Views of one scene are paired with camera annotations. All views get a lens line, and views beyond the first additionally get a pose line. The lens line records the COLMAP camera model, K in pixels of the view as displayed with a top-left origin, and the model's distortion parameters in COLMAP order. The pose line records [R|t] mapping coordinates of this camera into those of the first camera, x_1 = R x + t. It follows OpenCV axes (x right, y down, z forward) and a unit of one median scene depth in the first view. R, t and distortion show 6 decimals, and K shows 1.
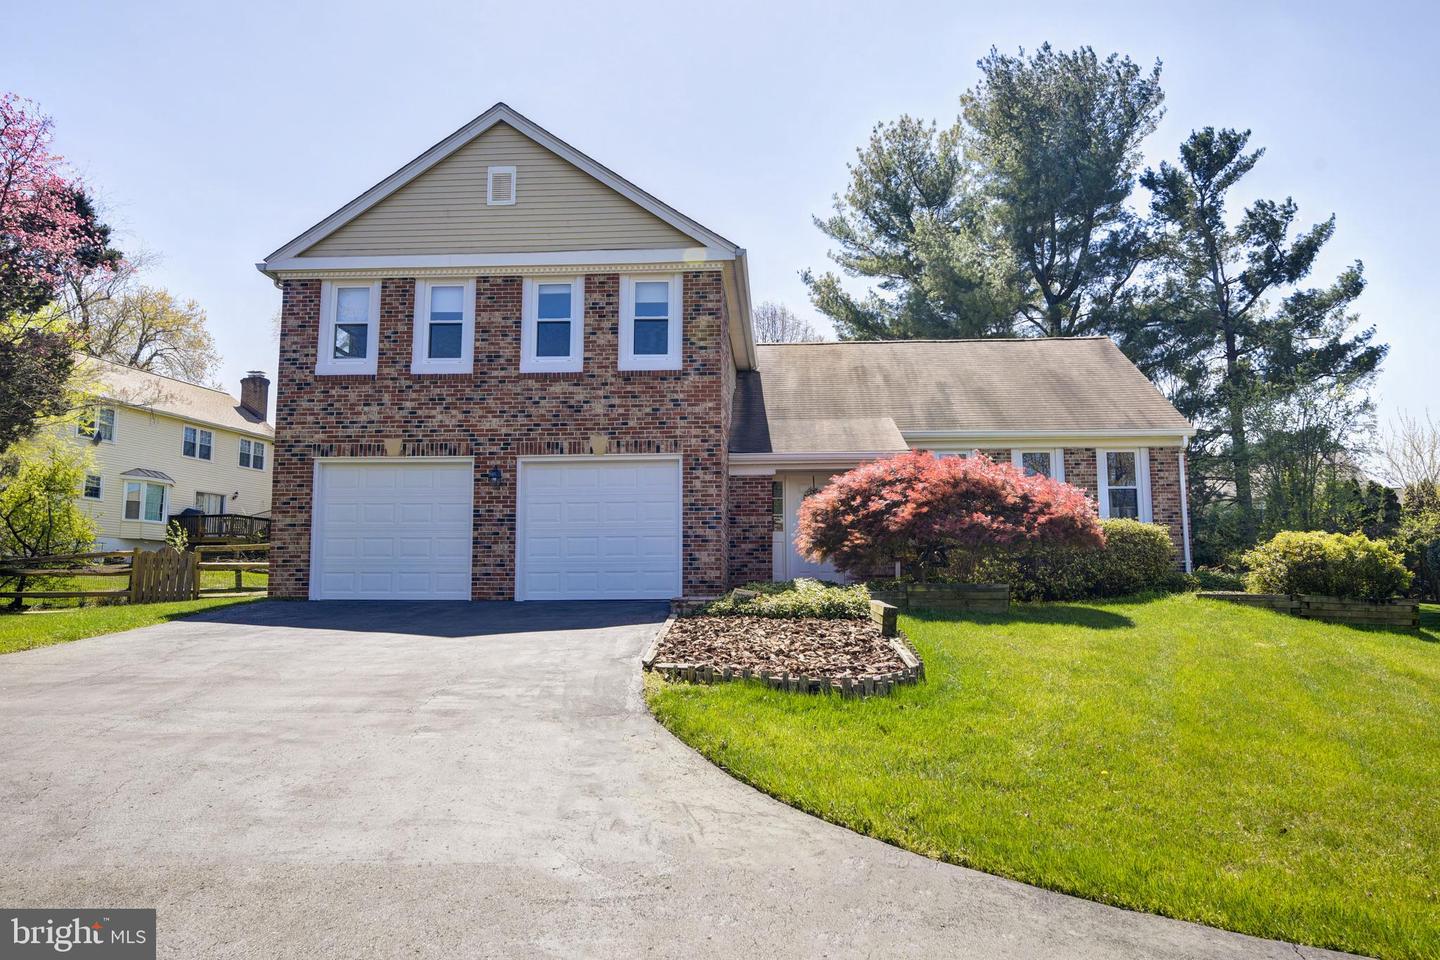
lens RADIAL K [[948.8, 0, 726.5], [0, 948.8, 475.0], [0, 0, 1]] dist [0.002085, 0.001120]
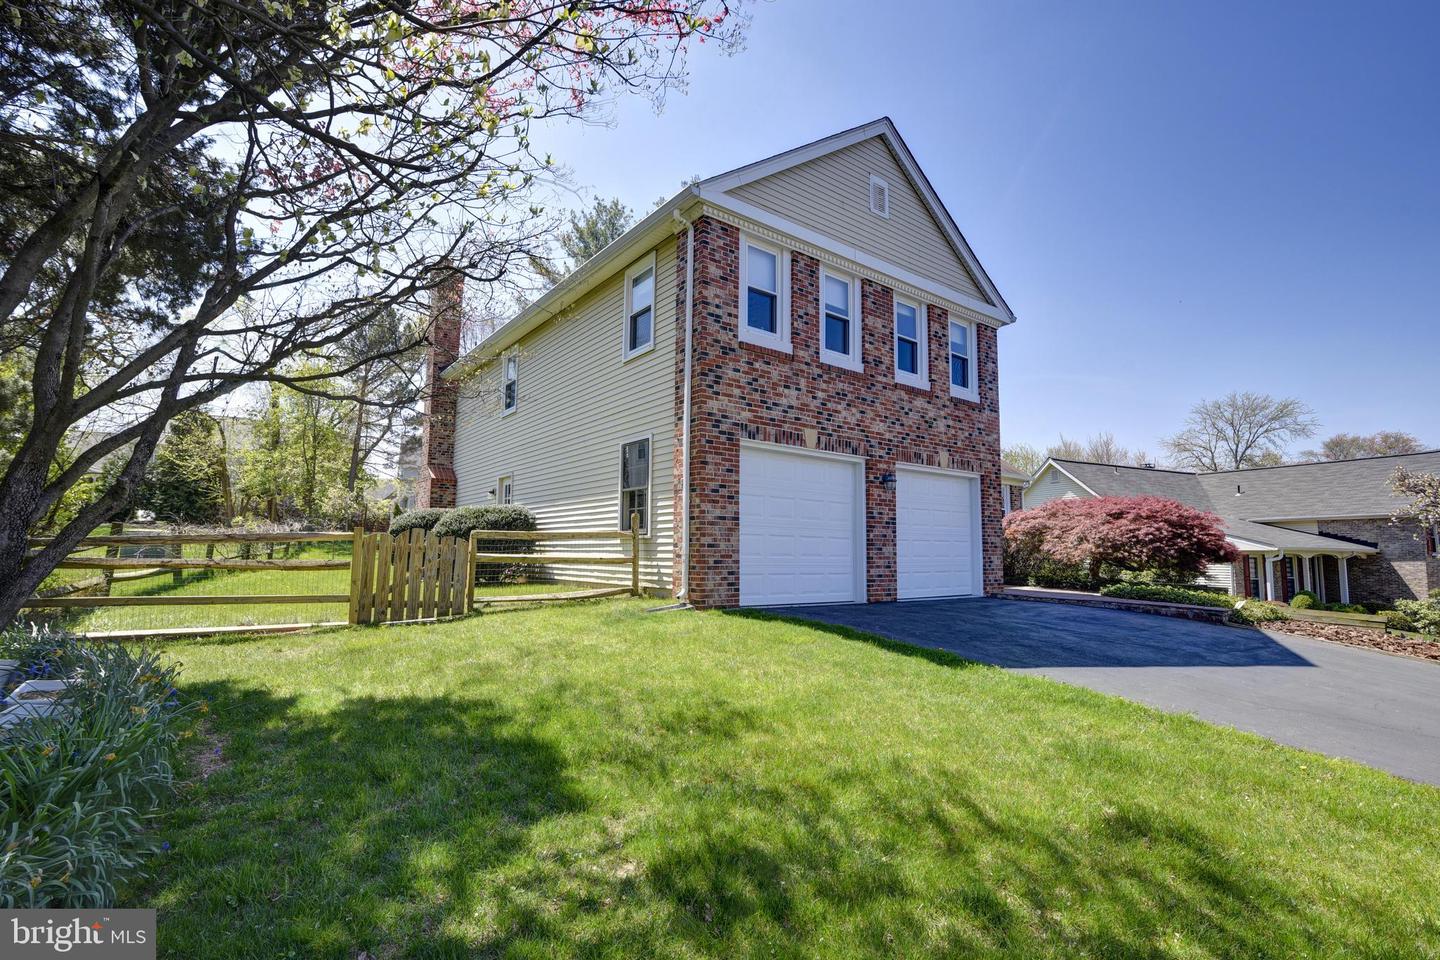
lens RADIAL K [[657.2, 0, 716.8], [0, 657.2, 482.7], [0, 0, 1]] dist [-0.018837, -0.000092]
pose [[0.767116, 0.079584, 0.636553, -0.818113], [-0.099569, 0.995021, -0.004410, 0.025169], [-0.633734, -0.059998, 0.771221, 0.560251]]
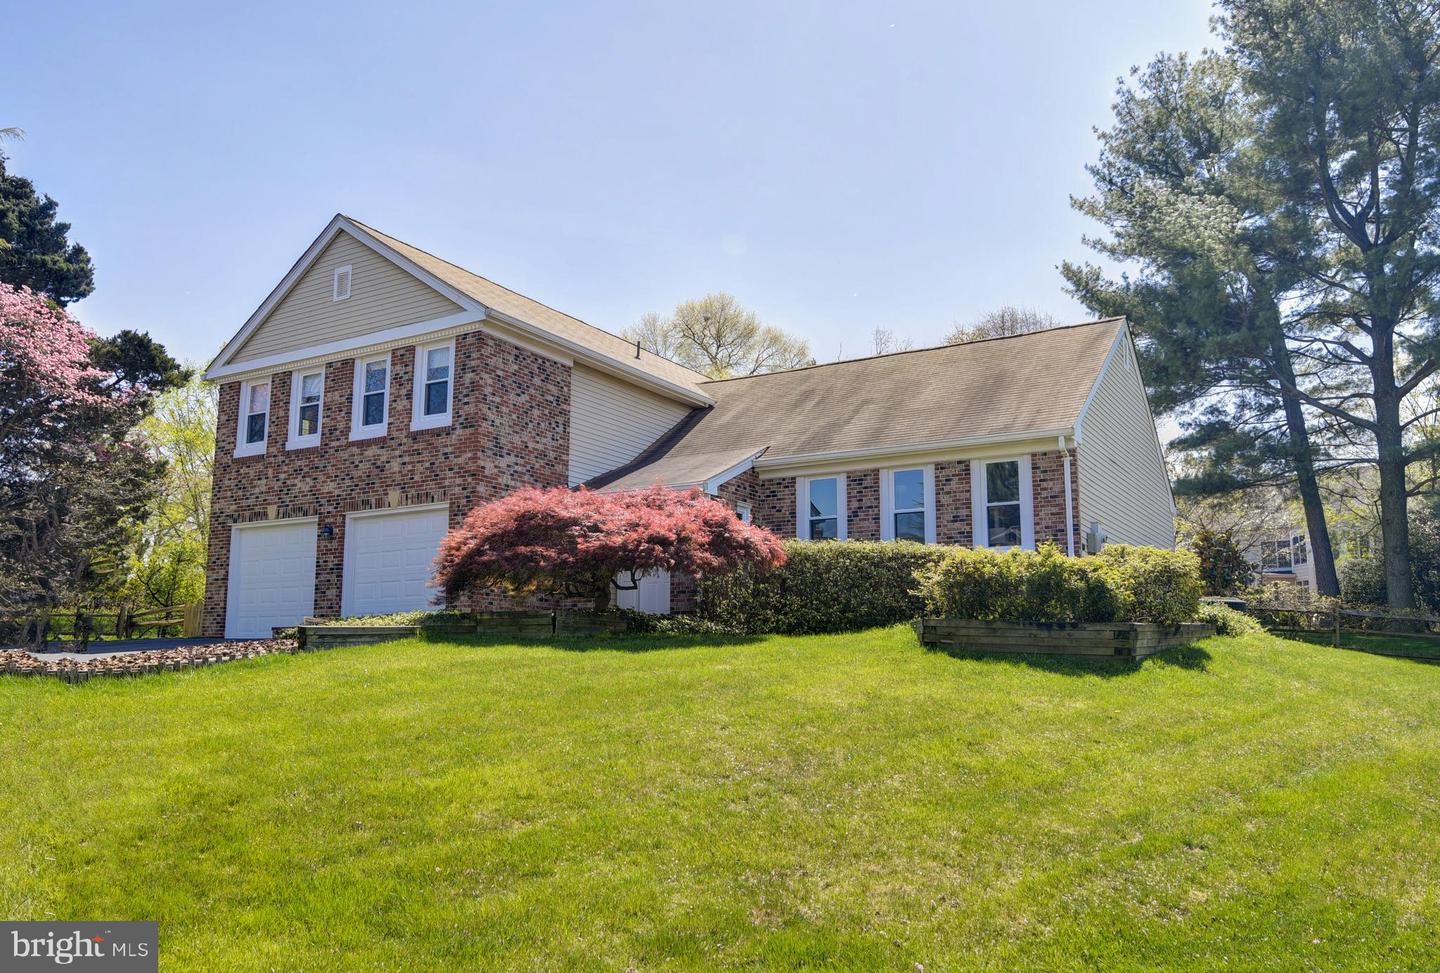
lens RADIAL K [[1095.1, 0, 715.0], [0, 1095.1, 492.9], [0, 0, 1]] dist [-0.001404, -0.000828]
pose [[0.885106, -0.070947, -0.459950, 0.790708], [0.057037, 0.997398, -0.044090, 0.039611], [0.461882, 0.012790, 0.886849, 0.019633]]
